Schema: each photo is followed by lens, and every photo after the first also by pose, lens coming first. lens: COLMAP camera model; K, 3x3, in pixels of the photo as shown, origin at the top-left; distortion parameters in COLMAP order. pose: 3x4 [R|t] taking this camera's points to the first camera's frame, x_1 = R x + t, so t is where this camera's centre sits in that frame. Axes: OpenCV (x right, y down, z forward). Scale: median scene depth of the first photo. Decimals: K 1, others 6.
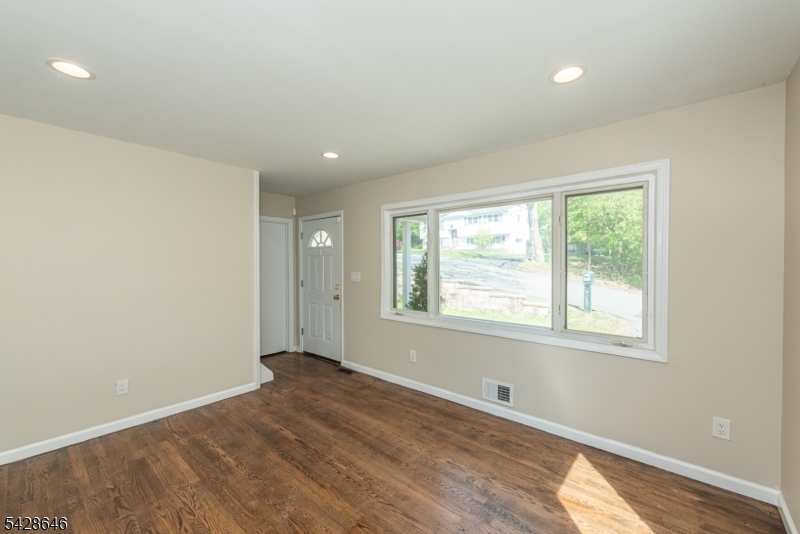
lens RADIAL K [[323.6, 0, 400.0], [0, 323.6, 267.0], [0, 0, 1]] dist [0.009012, -0.000465]
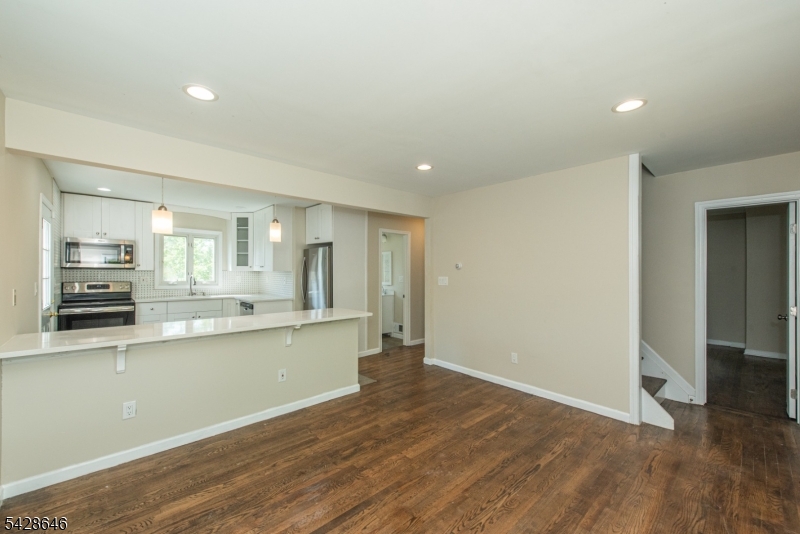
lens RADIAL K [[320.0, 0, 395.3], [0, 320.0, 271.1], [0, 0, 1]] dist [0.000343, -0.000106]
pose [[-0.127933, 0.002582, -0.991779, 0.656625], [-0.014056, 0.999891, 0.004416, -0.001818], [0.991683, 0.014505, -0.127883, 0.775125]]
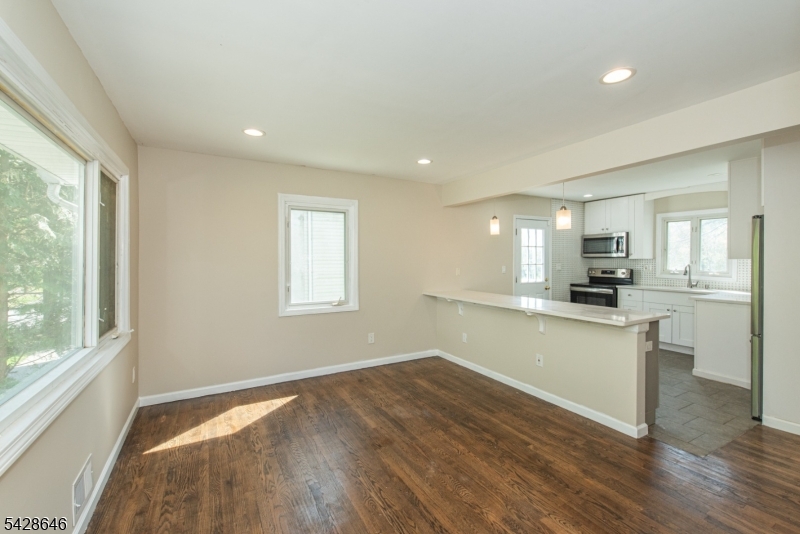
lens RADIAL K [[339.1, 0, 402.7], [0, 339.1, 262.1], [0, 0, 1]] dist [0.000875, 0.000043]
pose [[-0.942353, 0.002527, 0.334612, -0.511331], [0.008843, 0.999810, 0.017353, -0.007265], [-0.334505, 0.019311, -0.942196, 1.686918]]
